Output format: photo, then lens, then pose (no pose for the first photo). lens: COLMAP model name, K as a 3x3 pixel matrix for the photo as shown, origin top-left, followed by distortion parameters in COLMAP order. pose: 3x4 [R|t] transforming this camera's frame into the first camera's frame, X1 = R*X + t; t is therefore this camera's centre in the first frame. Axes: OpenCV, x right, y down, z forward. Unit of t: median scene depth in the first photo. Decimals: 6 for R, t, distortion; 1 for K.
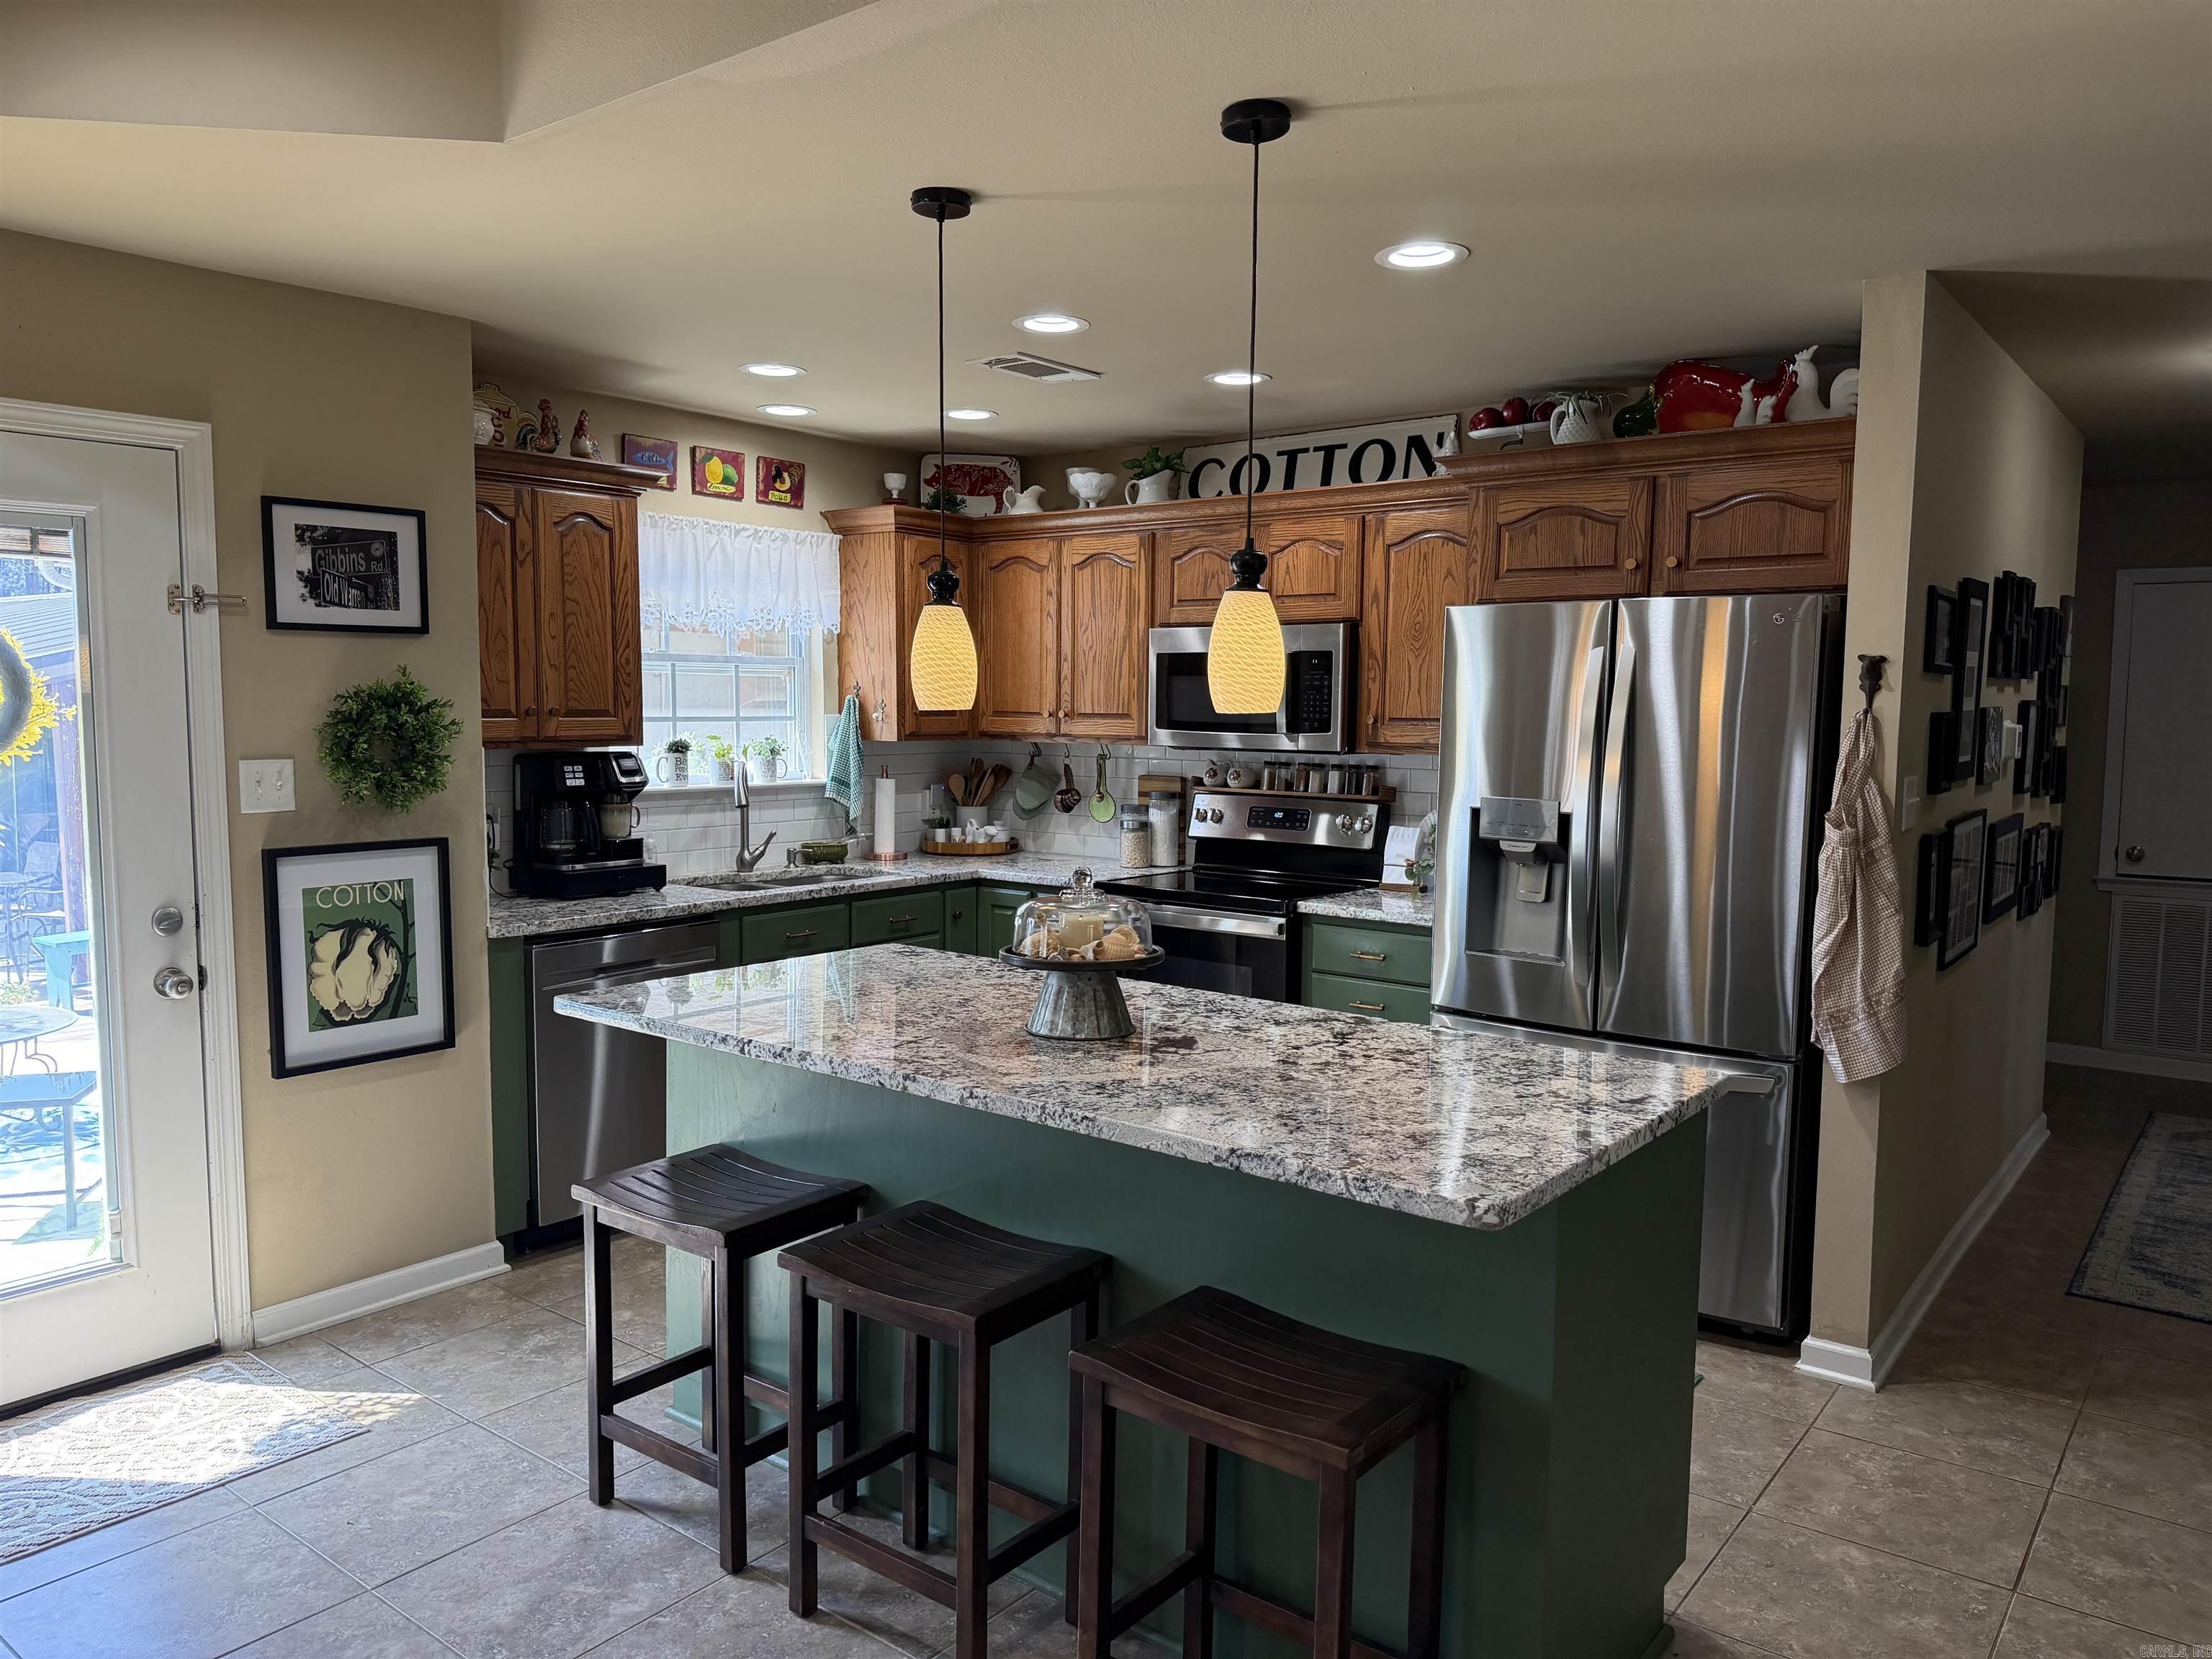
lens RADIAL K [[1549.3, 0, 1113.7], [0, 1549.3, 844.0], [0, 0, 1]] dist [0.061714, -0.084330]
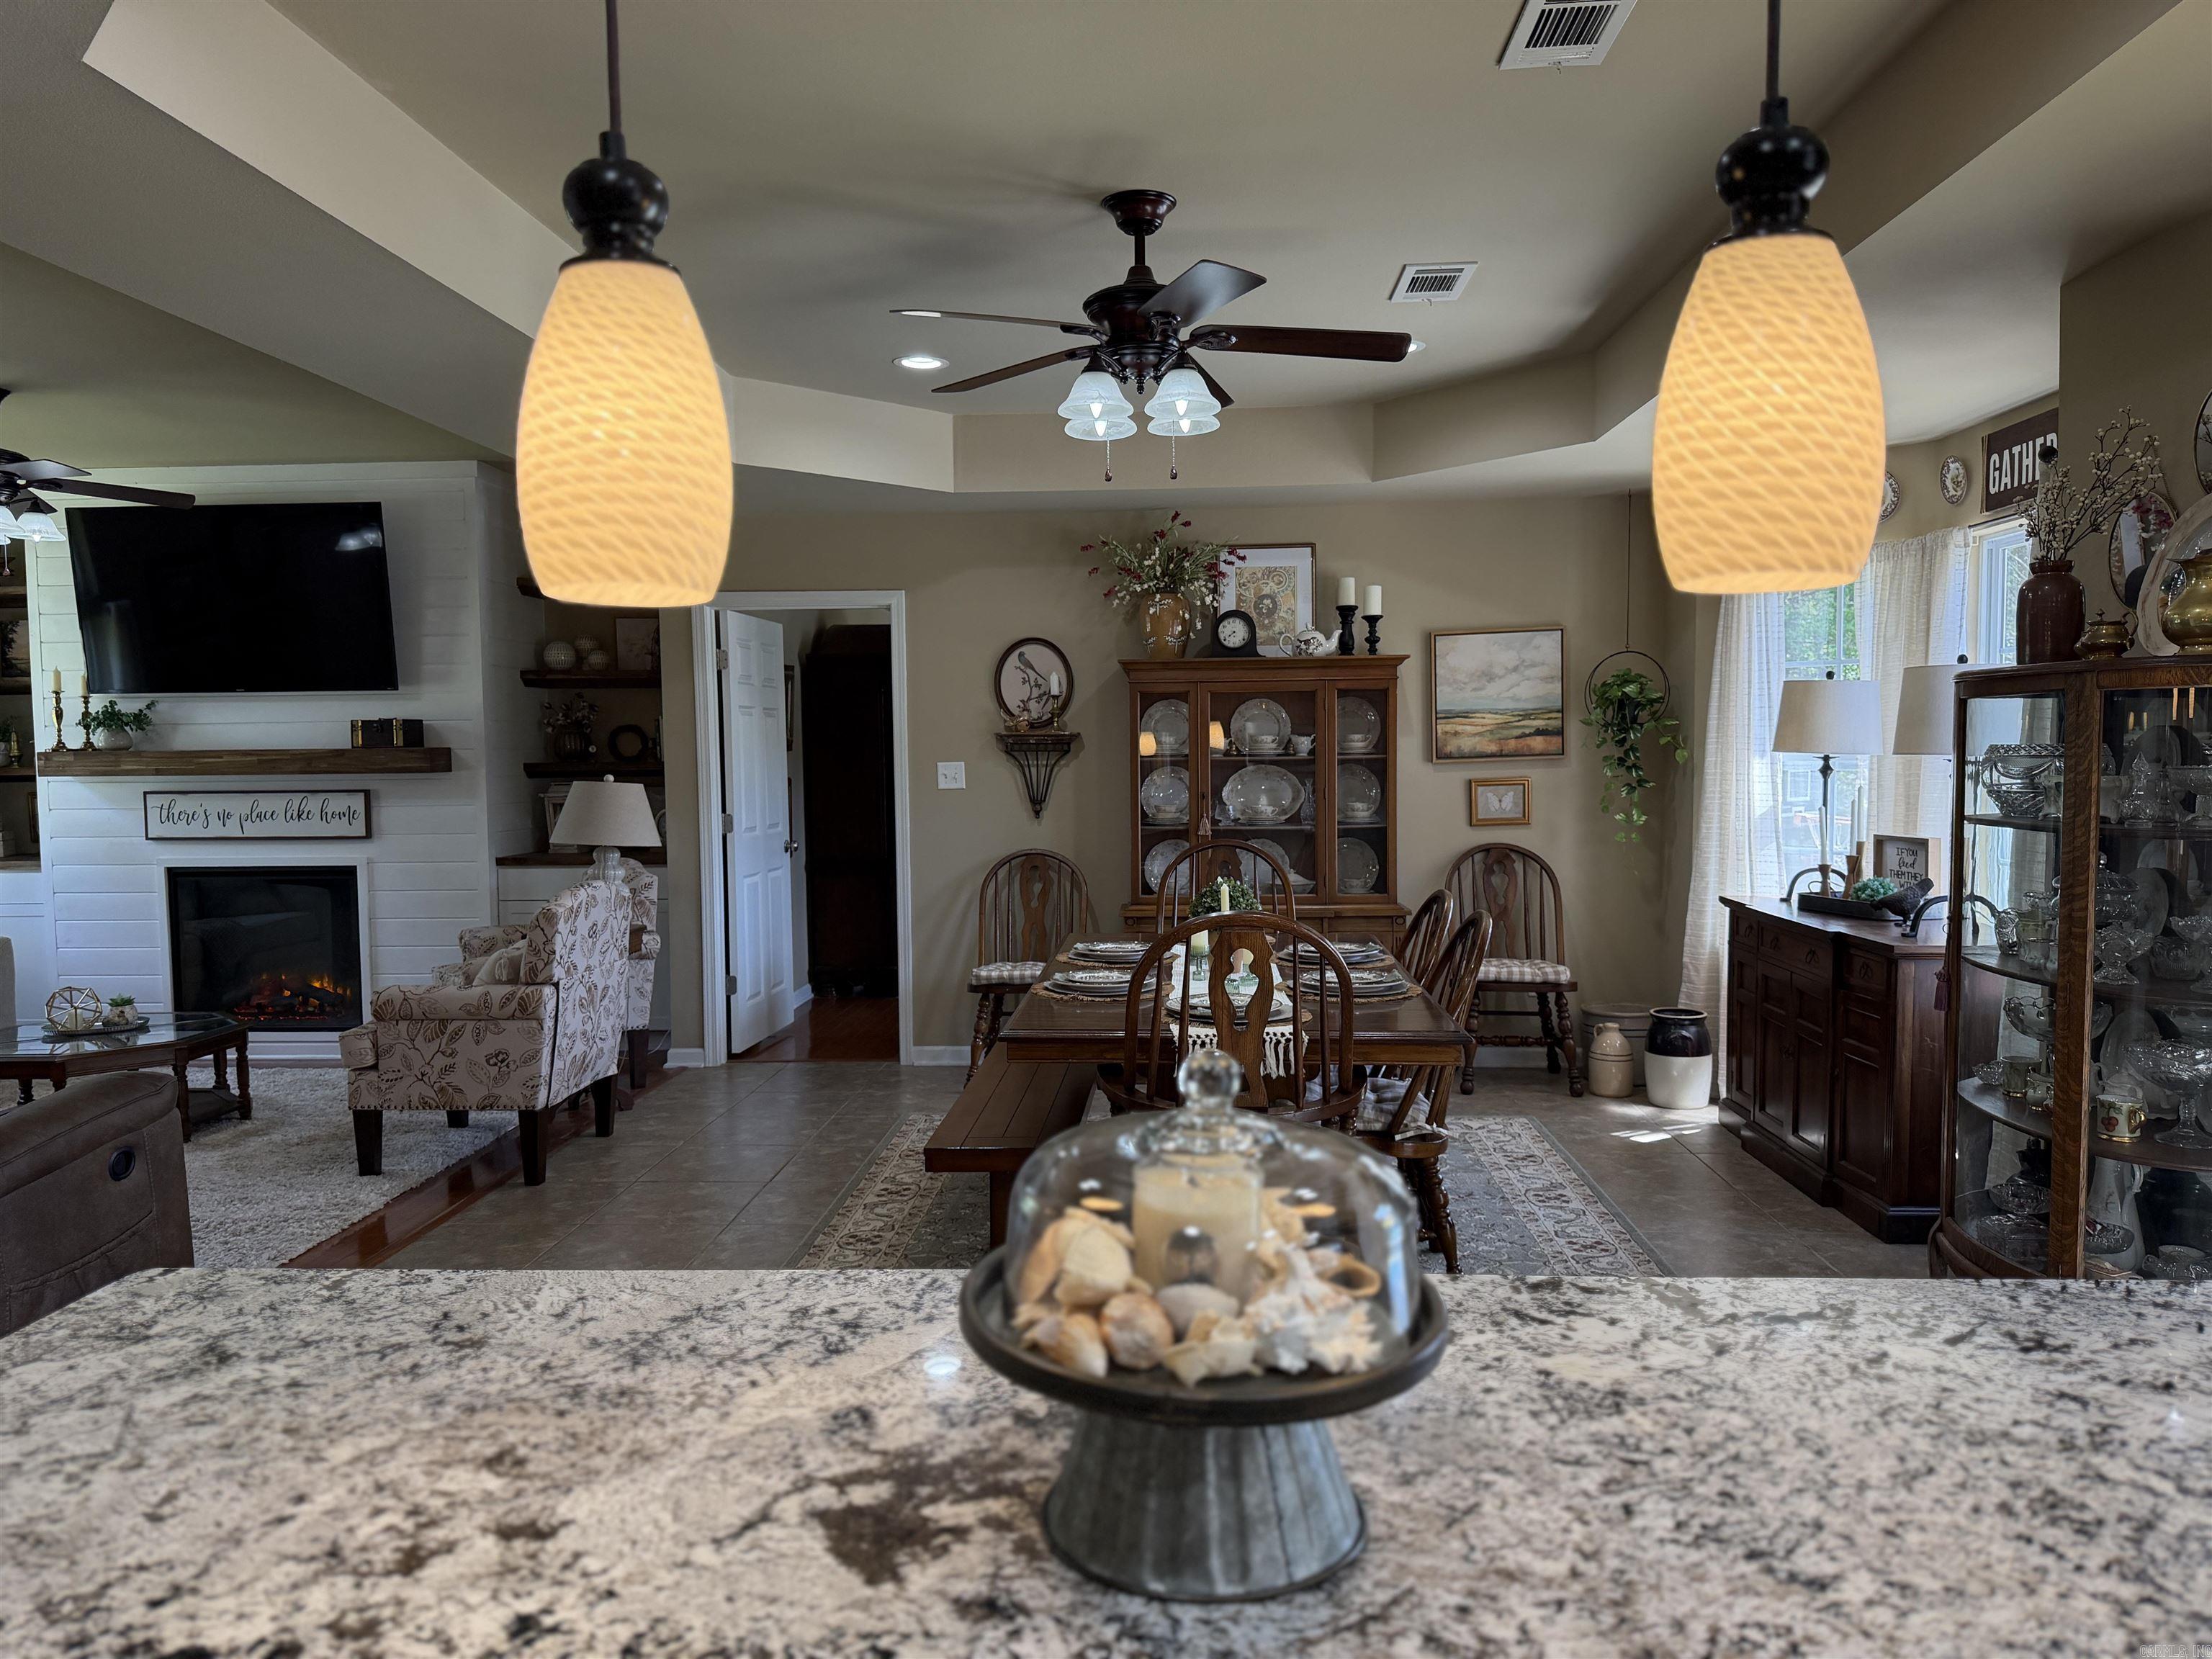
lens RADIAL K [[1549.3, 0, 1108.8], [0, 1549.3, 850.9], [0, 0, 1]] dist [0.061714, -0.084330]
pose [[-0.821401, 0.037900, -0.569090, 0.137097], [-0.051541, 0.988775, 0.140242, -0.055126], [0.568017, 0.144527, -0.810227, 0.909649]]
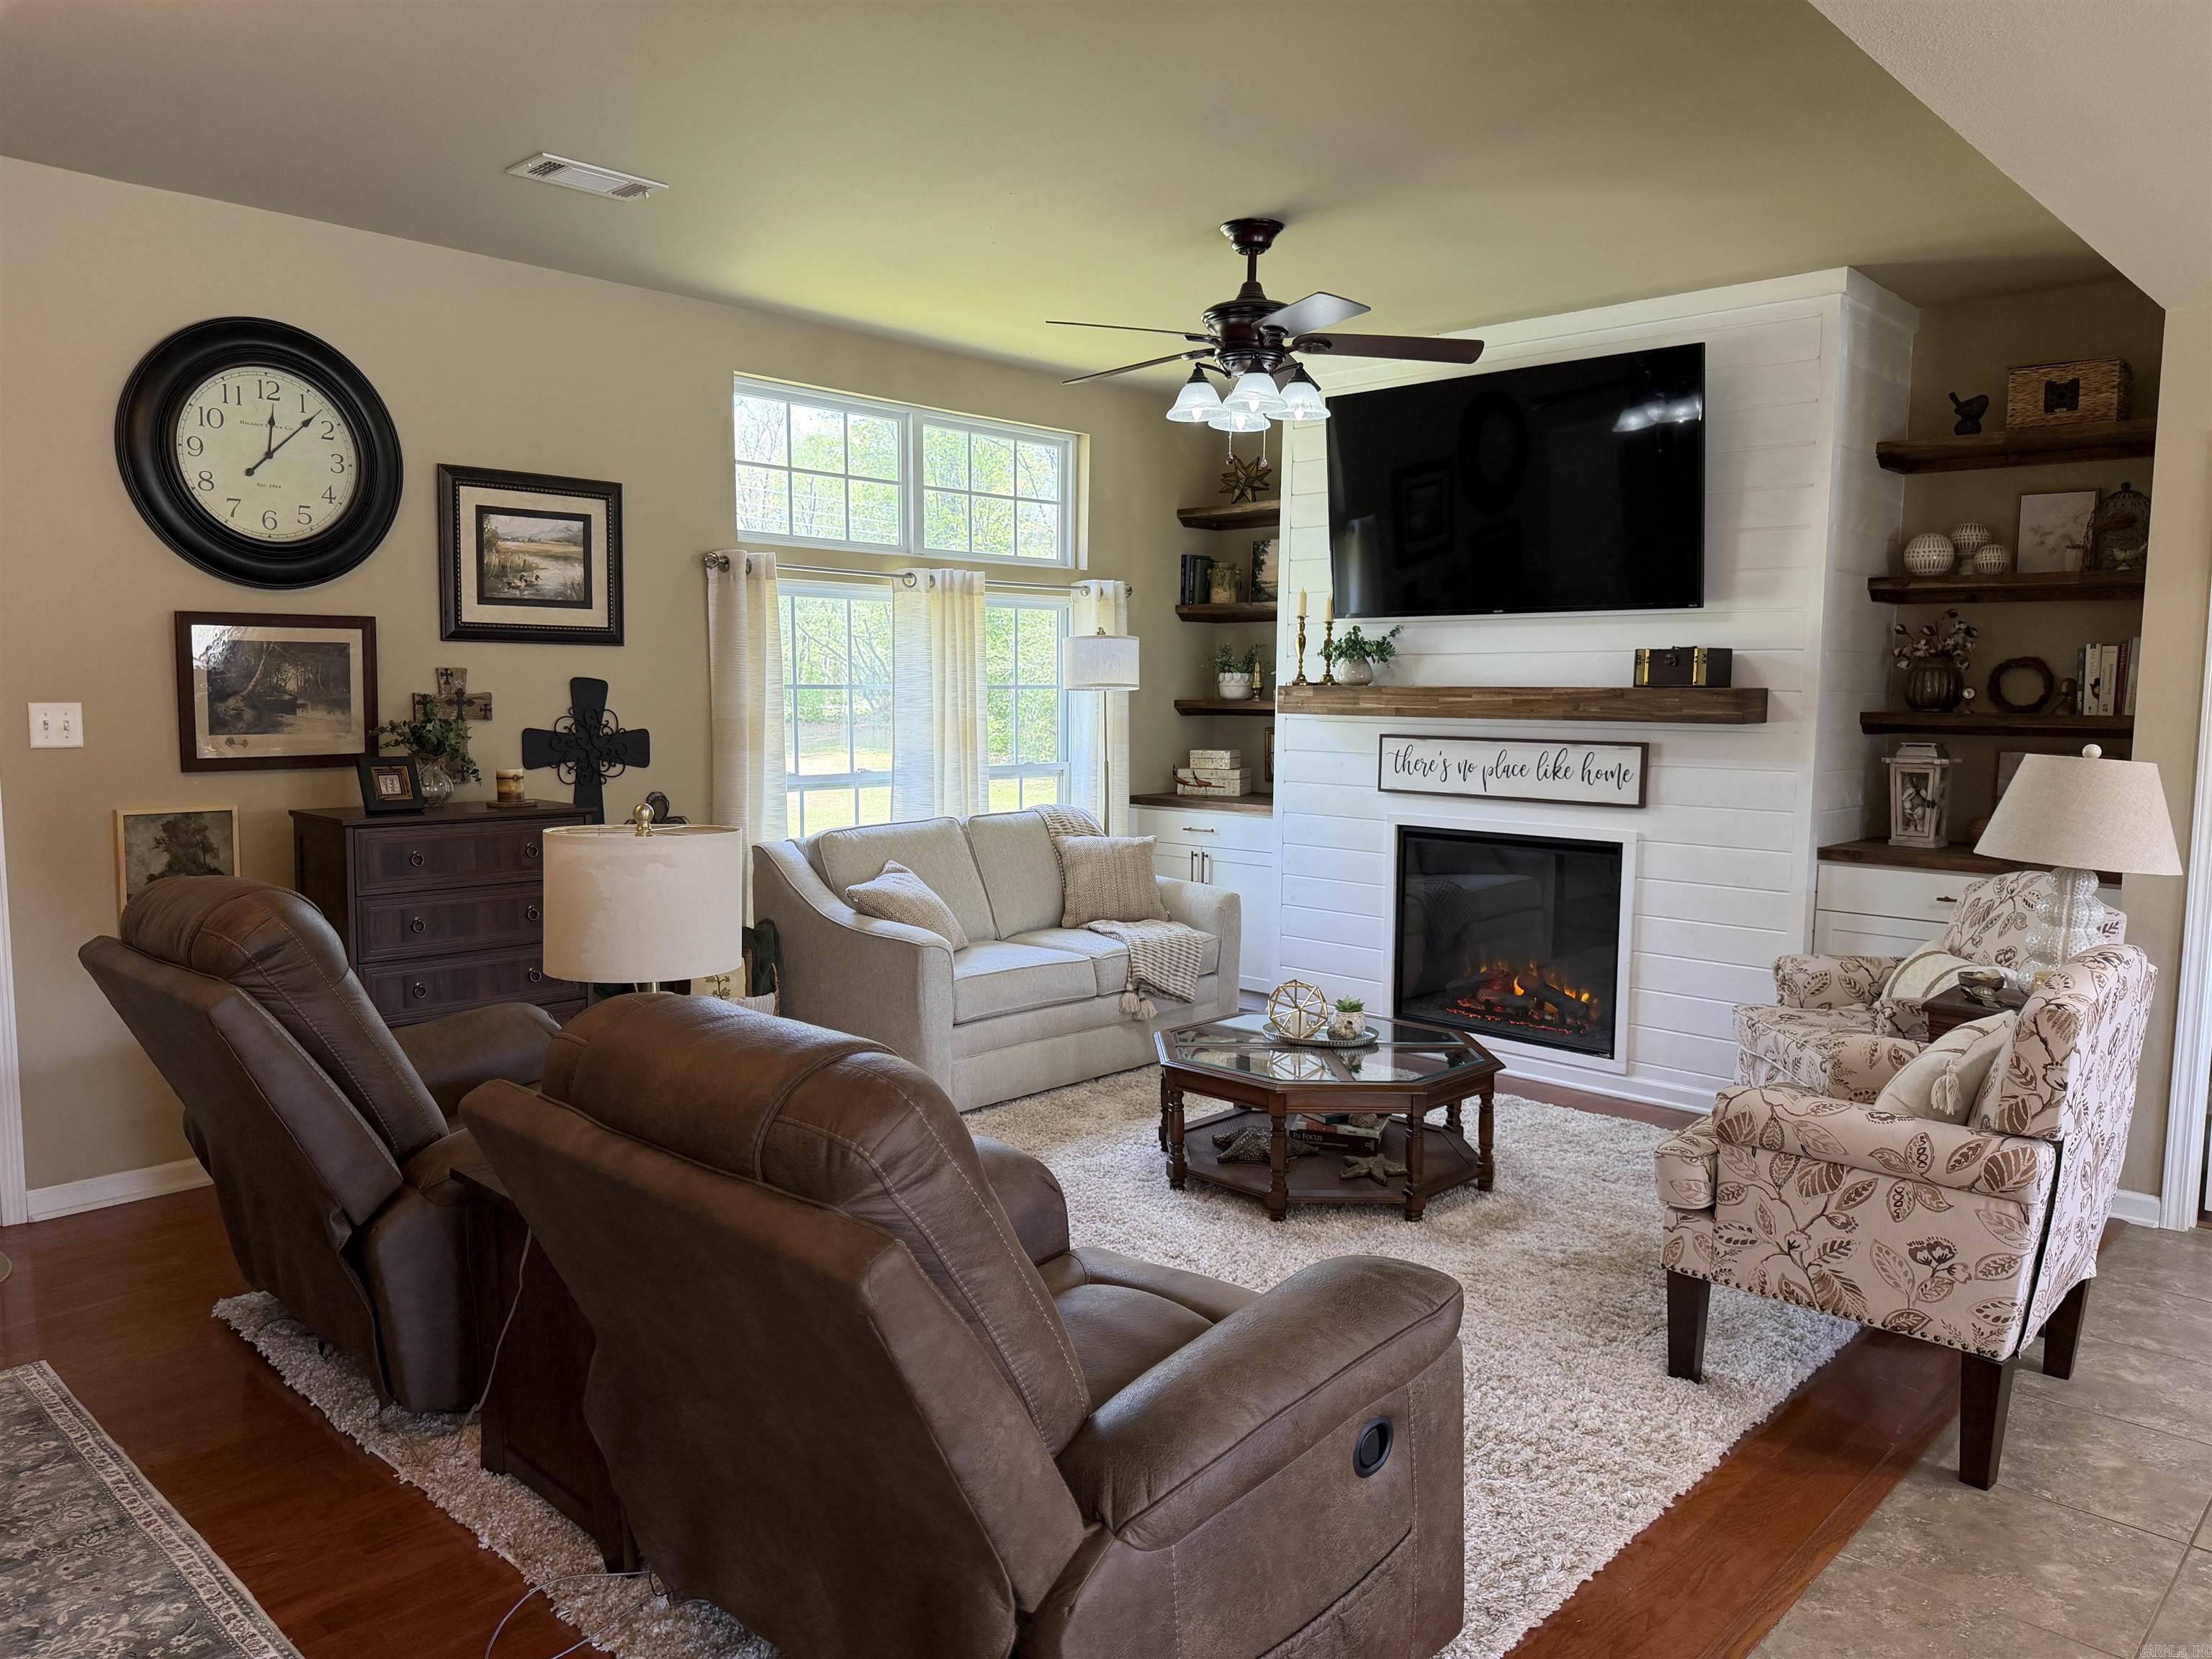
lens RADIAL K [[1549.3, 0, 1105.9], [0, 1549.3, 833.1], [0, 0, 1]] dist [0.061714, -0.084330]
pose [[-0.995025, -0.026674, 0.095983, 0.140381], [-0.007579, 0.980964, 0.194044, -0.006940], [-0.099332, 0.192351, -0.976286, 0.304533]]
